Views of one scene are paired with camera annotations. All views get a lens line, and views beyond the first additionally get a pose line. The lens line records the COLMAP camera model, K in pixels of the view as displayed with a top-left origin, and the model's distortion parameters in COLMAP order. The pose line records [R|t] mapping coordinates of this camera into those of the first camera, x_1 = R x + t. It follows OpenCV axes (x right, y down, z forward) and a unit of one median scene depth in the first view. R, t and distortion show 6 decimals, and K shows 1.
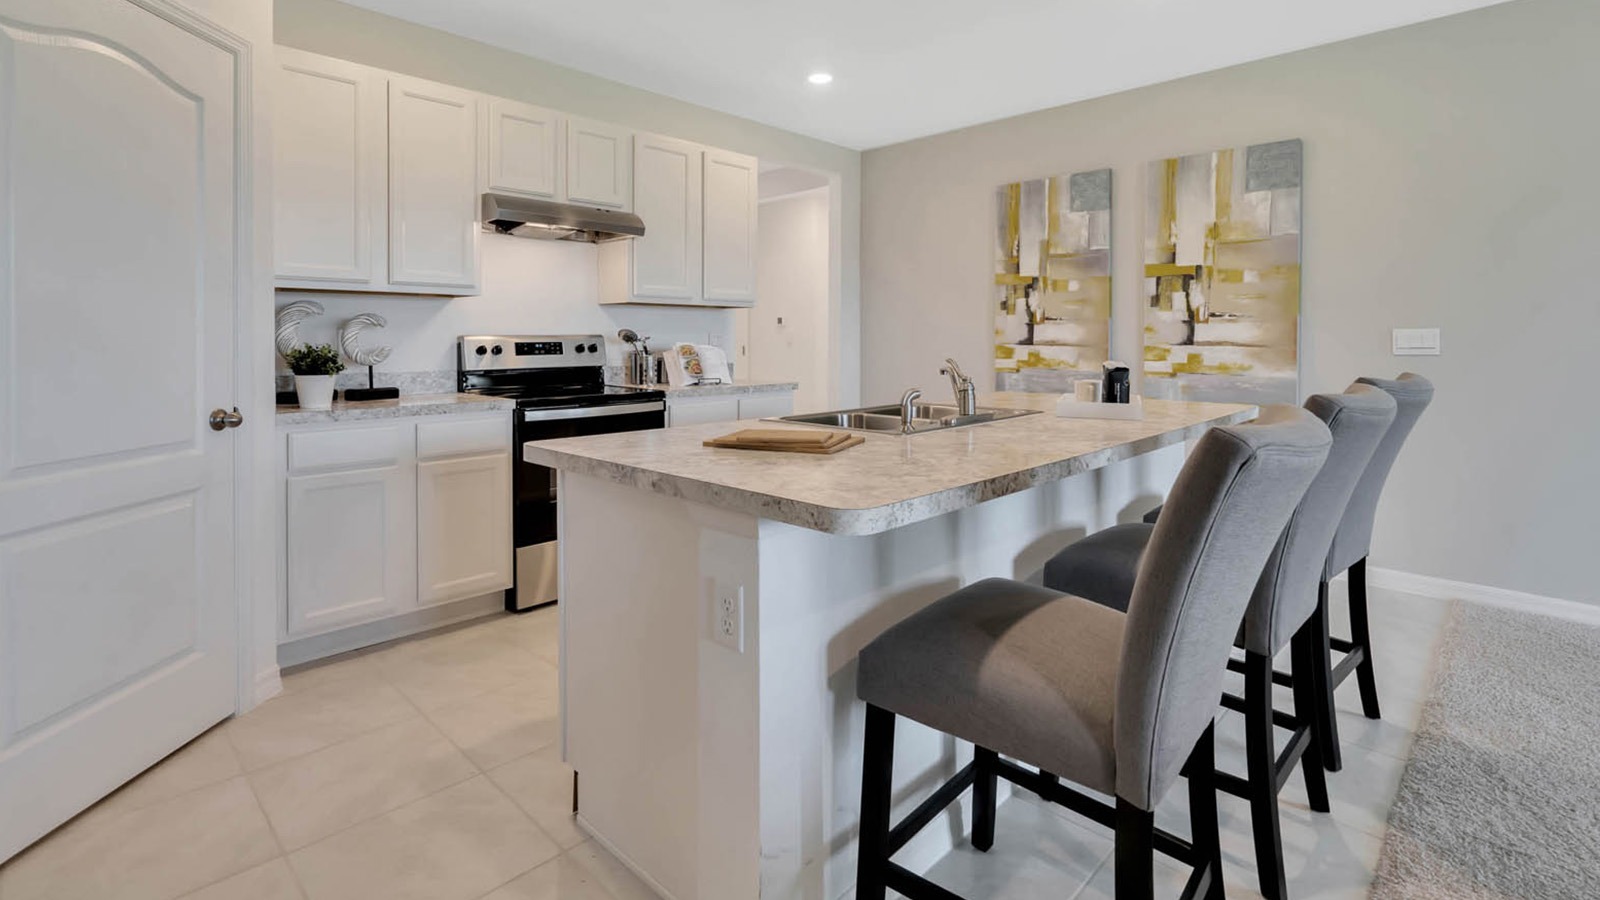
lens RADIAL K [[752.5, 0, 805.0], [0, 752.5, 344.0], [0, 0, 1]] dist [-0.001420, -0.000011]
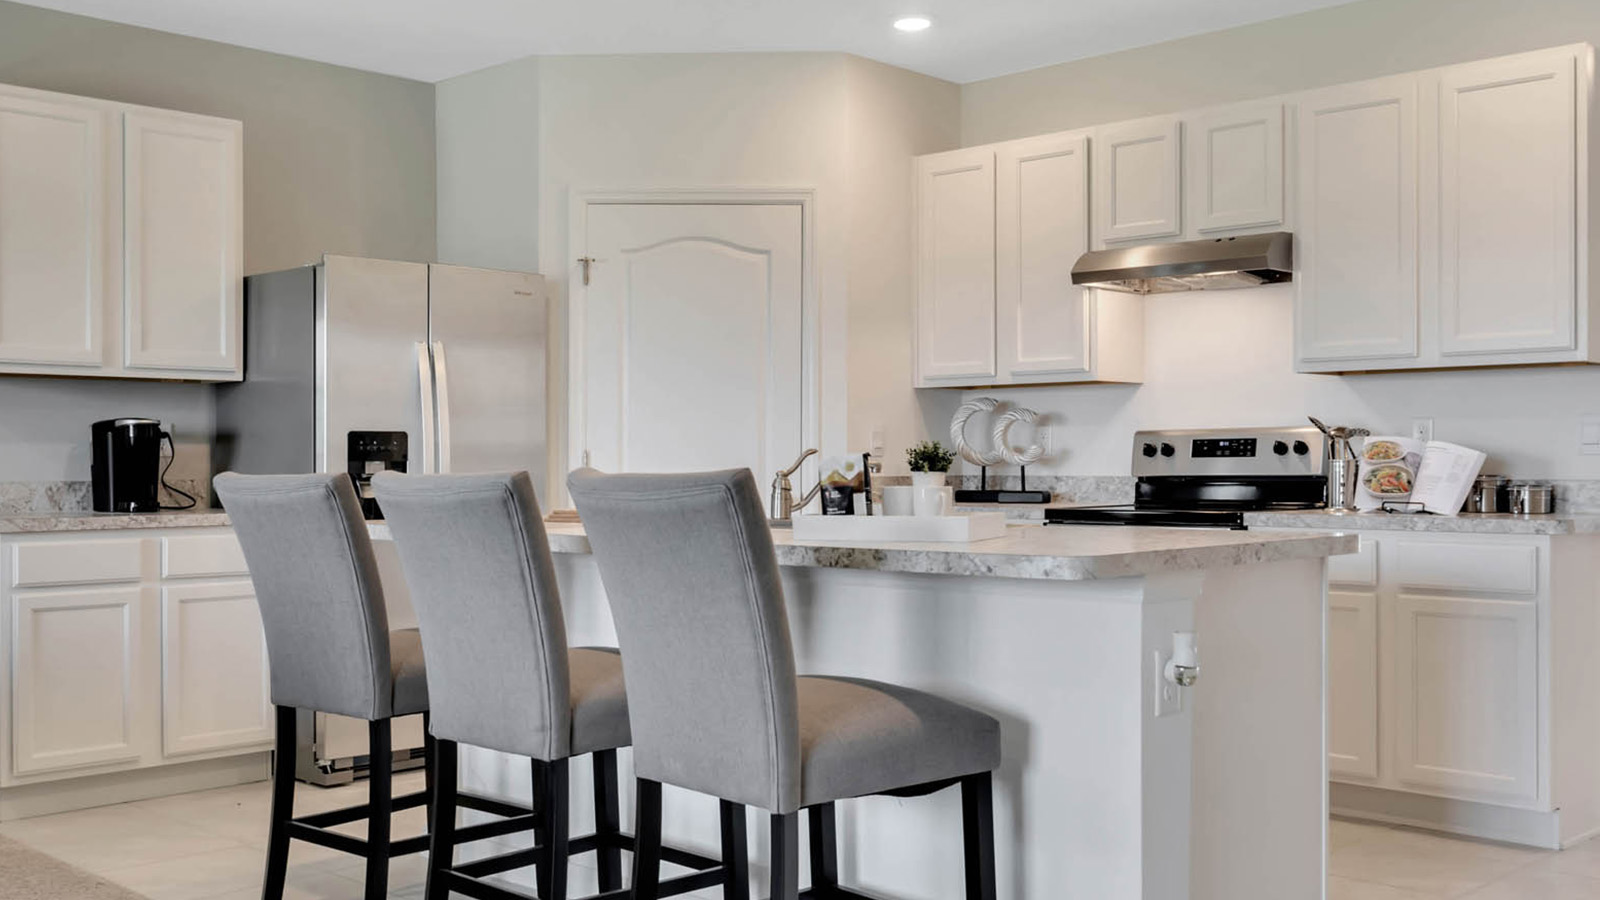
lens RADIAL K [[1677.4, 0, 800.0], [0, 1677.4, 479.2], [0, 0, 1]] dist [0.050195, 0.001247]
pose [[-0.007545, 0.011504, -0.999905, 1.008804], [-0.004685, 0.999922, 0.011540, 0.015709], [0.999961, 0.004772, -0.007490, 0.518593]]
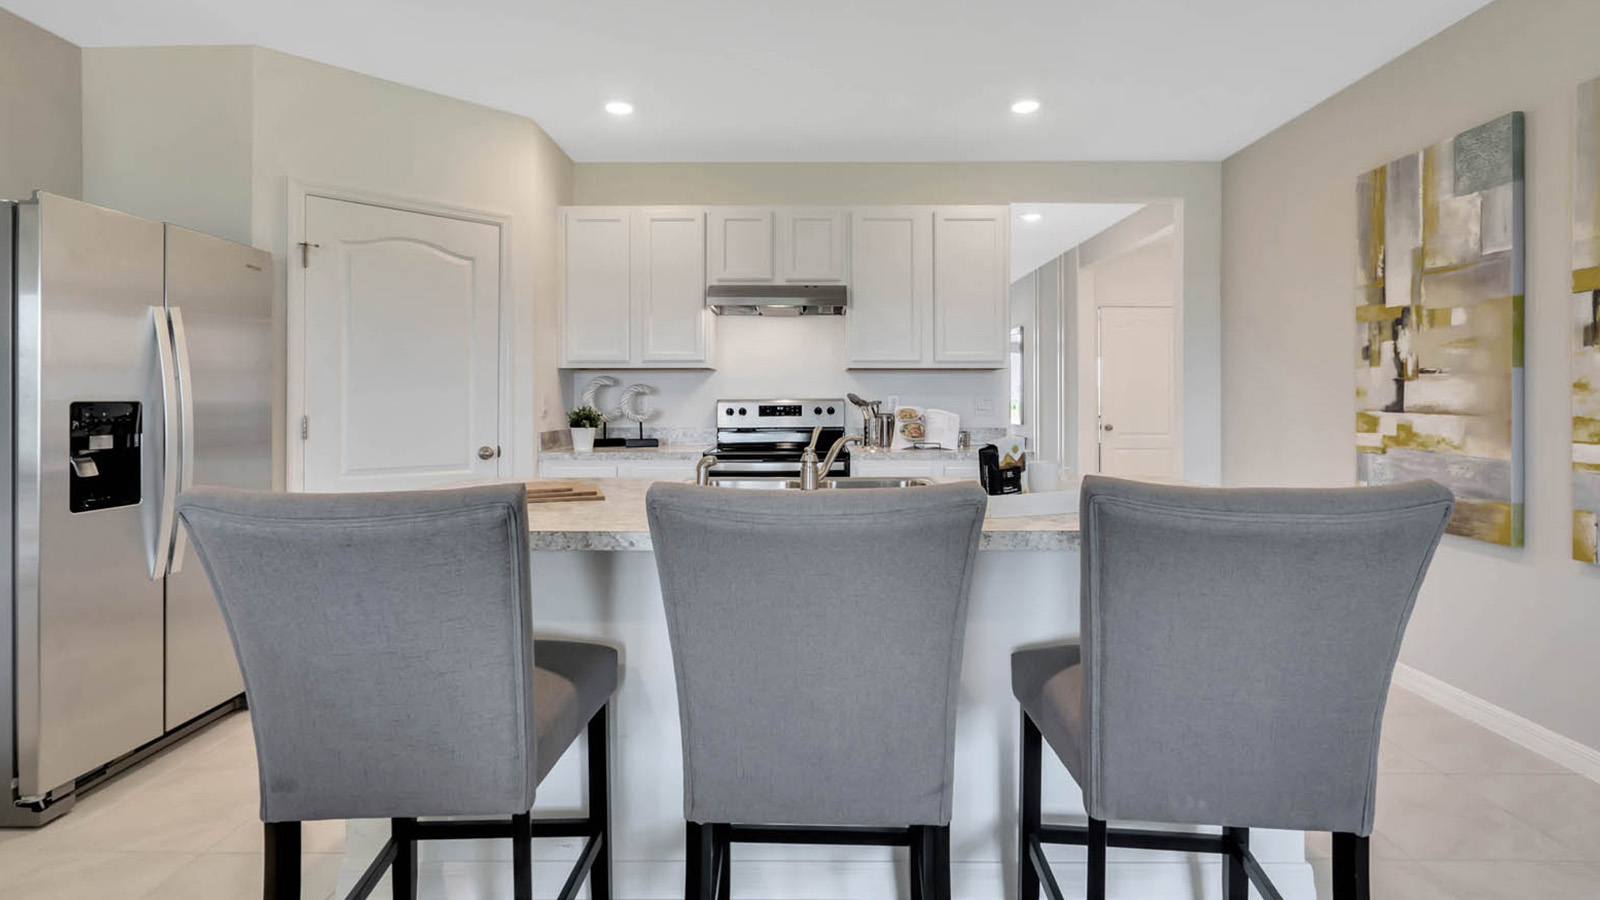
lens RADIAL K [[754.5, 0, 804.9], [0, 754.5, 403.0], [0, 0, 1]] dist [0.001202, -0.000265]
pose [[0.685003, 0.001920, -0.728538, 0.439309], [-0.004043, 0.999991, -0.001167, -0.004080], [0.728529, 0.003745, 0.685004, 0.189100]]
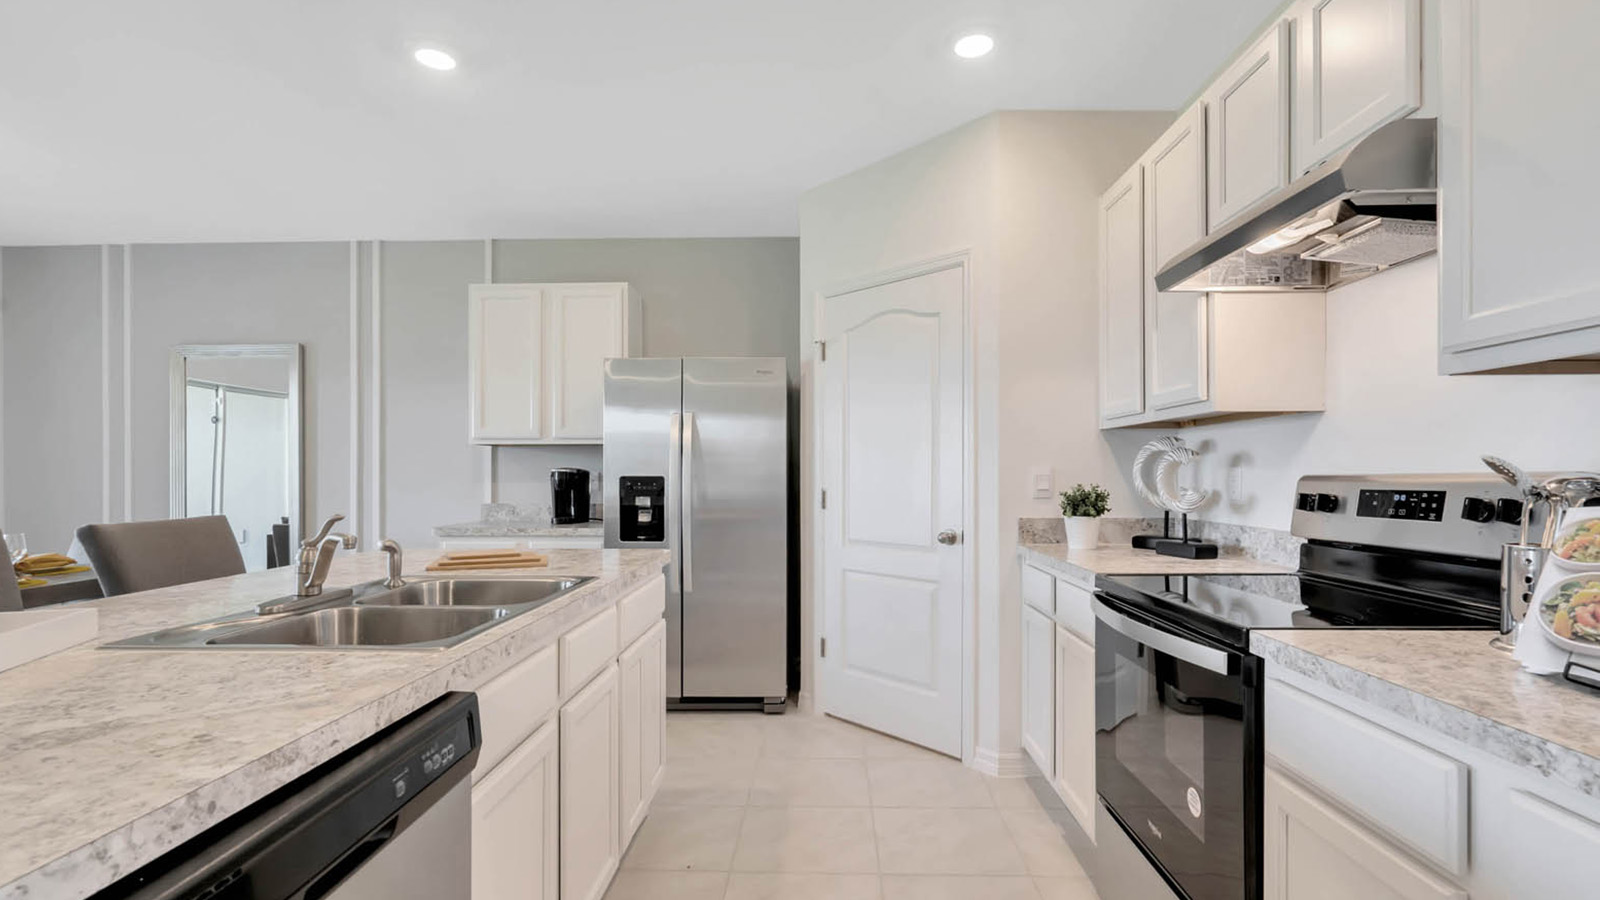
lens RADIAL K [[737.3, 0, 817.0], [0, 737.3, 471.8], [0, 0, 1]] dist [-0.021726, -0.000194]
pose [[-0.730151, -0.000555, -0.683286, 0.162570], [-0.003033, 0.999992, 0.002428, -0.011085], [0.683280, 0.003845, -0.730147, 0.902643]]
